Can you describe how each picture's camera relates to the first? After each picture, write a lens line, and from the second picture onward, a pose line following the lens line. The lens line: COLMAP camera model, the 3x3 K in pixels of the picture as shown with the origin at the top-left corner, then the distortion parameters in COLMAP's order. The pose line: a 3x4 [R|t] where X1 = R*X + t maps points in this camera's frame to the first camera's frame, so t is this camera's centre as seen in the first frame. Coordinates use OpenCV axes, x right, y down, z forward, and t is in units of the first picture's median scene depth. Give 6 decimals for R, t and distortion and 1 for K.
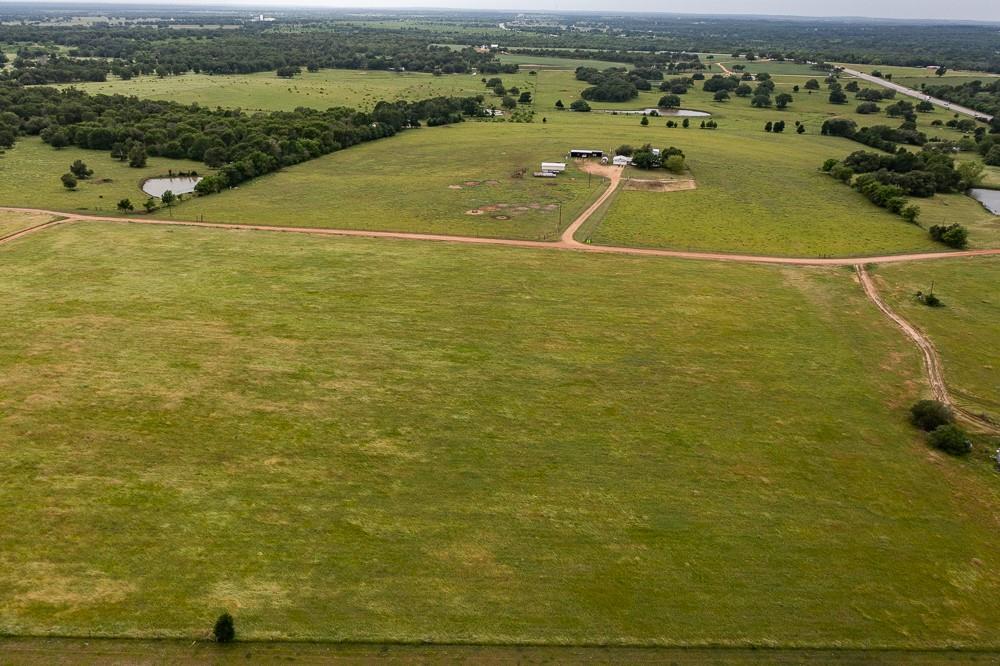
lens RADIAL K [[799.2, 0, 528.3], [0, 799.2, 360.4], [0, 0, 1]] dist [-0.006085, 0.005168]
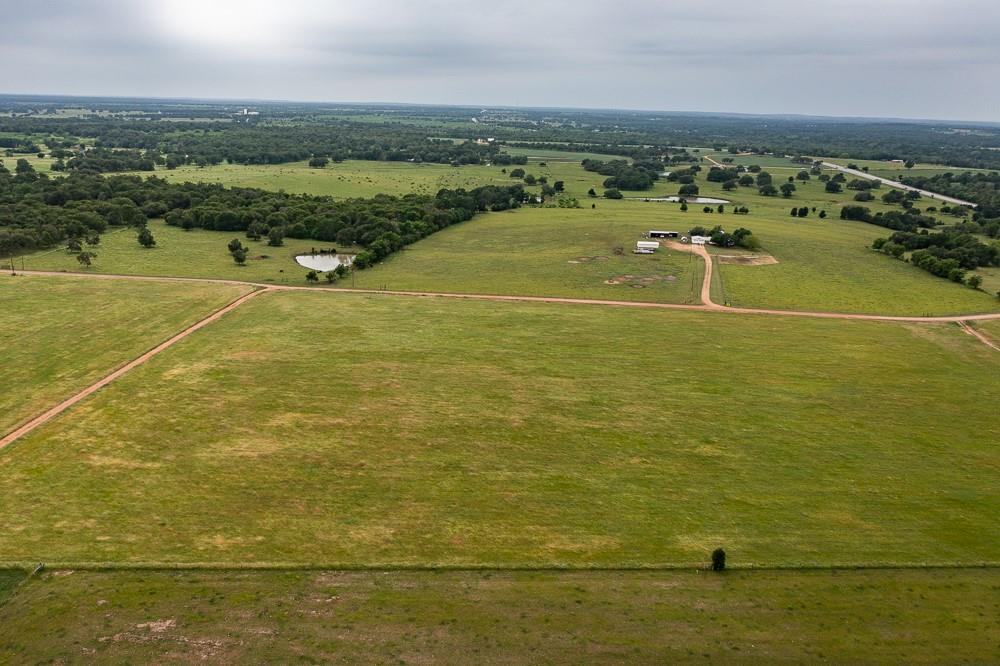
lens RADIAL K [[799.2, 0, 528.3], [0, 799.2, 360.4], [0, 0, 1]] dist [-0.006085, 0.005168]
pose [[0.998126, -0.010405, 0.060303, -0.138545], [0.016665, 0.994411, -0.104257, 0.023809], [-0.058881, 0.105066, 0.992721, -0.065184]]
